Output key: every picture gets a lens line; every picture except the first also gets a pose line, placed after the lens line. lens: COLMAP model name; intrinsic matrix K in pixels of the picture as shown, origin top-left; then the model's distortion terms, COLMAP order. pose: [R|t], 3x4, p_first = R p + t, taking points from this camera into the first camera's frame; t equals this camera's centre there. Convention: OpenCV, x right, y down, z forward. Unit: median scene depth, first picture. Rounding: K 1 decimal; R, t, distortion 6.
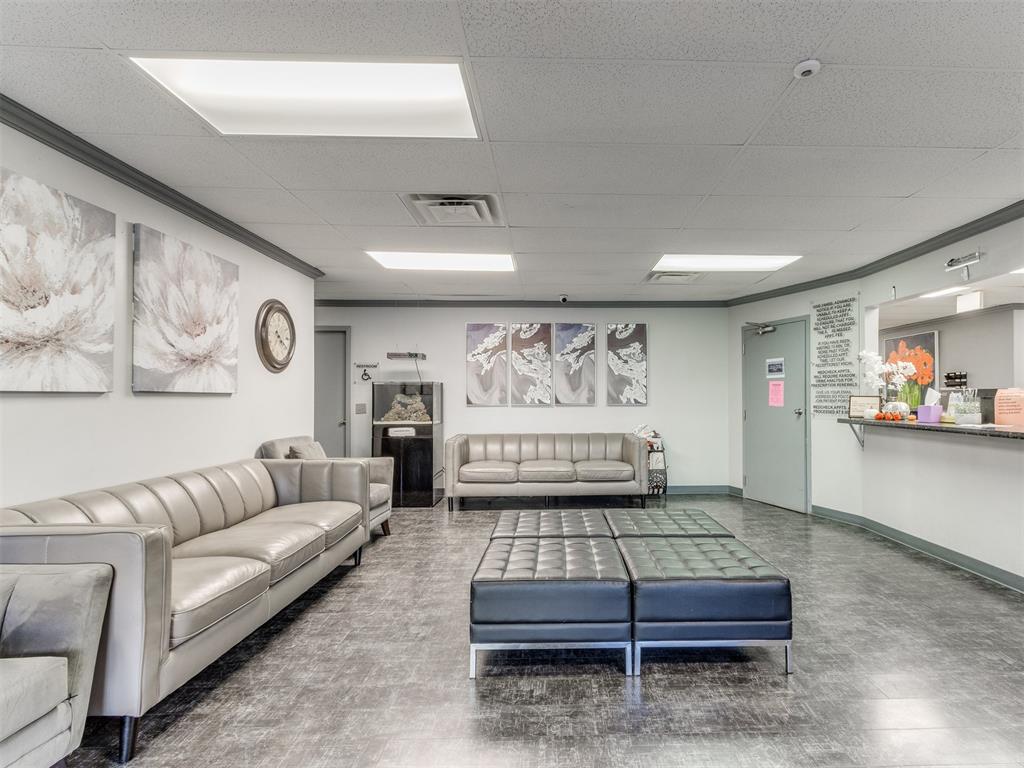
lens RADIAL K [[530.1, 0, 578.2], [0, 530.1, 391.9], [0, 0, 1]] dist [-0.001398, -0.000013]
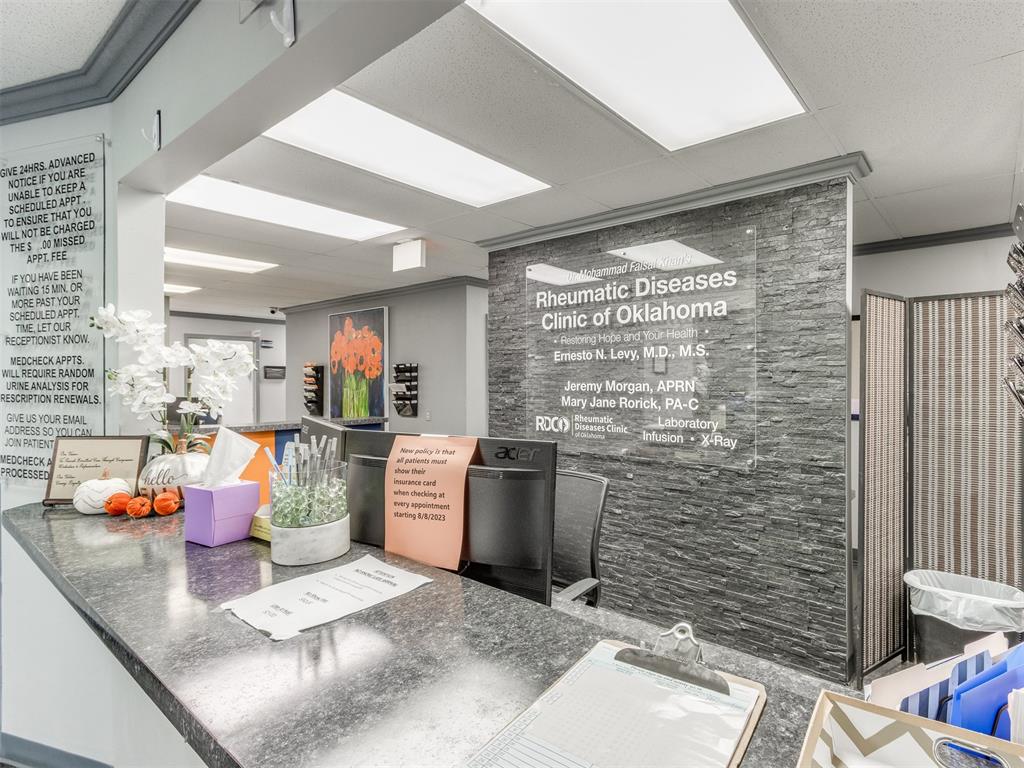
lens RADIAL K [[529.2, 0, 562.5], [0, 529.2, 381.5], [0, 0, 1]] dist [0.000978, 0.000351]
pose [[0.658959, -0.002005, 0.752176, 0.619696], [-0.008139, 0.999919, 0.009796, -0.042510], [-0.752134, -0.012577, 0.658890, 0.714351]]
